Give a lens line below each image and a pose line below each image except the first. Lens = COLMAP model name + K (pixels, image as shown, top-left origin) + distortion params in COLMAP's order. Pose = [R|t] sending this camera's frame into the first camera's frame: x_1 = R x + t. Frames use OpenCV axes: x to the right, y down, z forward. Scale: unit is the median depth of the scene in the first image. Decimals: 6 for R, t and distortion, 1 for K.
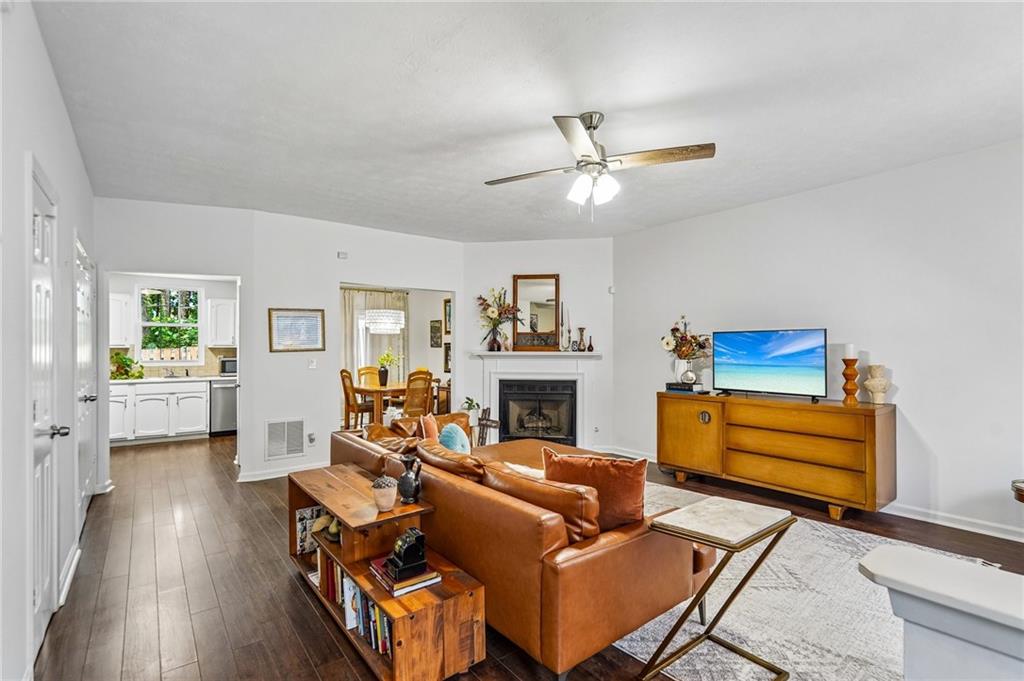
lens RADIAL K [[475.2, 0, 510.6], [0, 475.2, 347.4], [0, 0, 1]] dist [-0.000873, -0.000455]
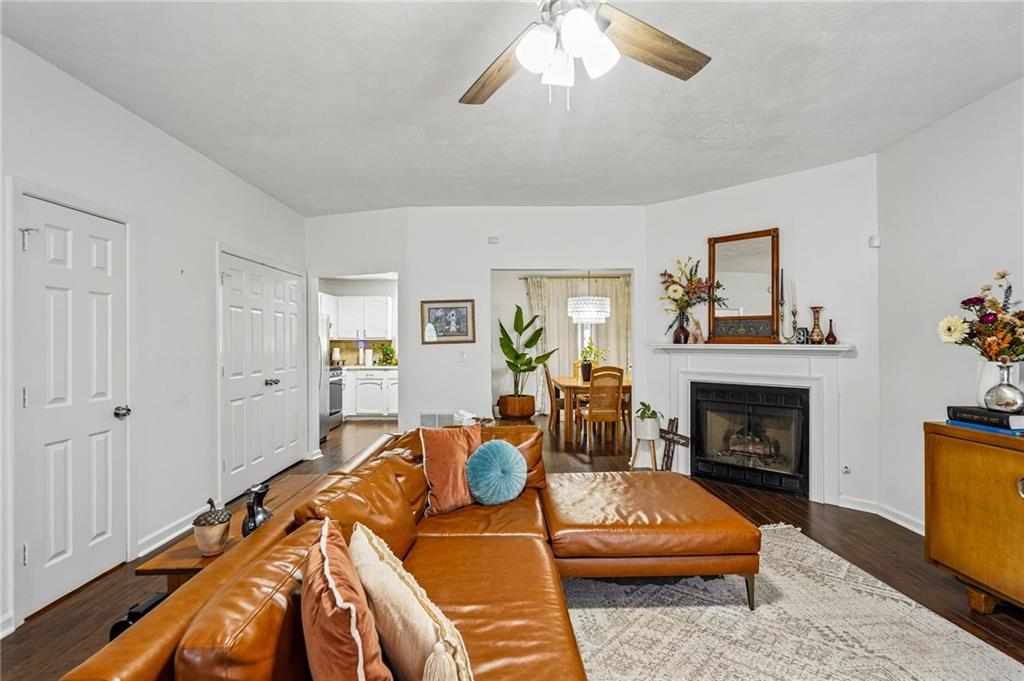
lens RADIAL K [[475.2, 0, 509.8], [0, 475.2, 339.5], [0, 0, 1]] dist [-0.000873, -0.000455]
pose [[0.794957, -0.003254, -0.606657, 0.206505], [0.004891, 0.999987, 0.001045, -0.000002], [0.606646, -0.003798, 0.794963, 0.241594]]
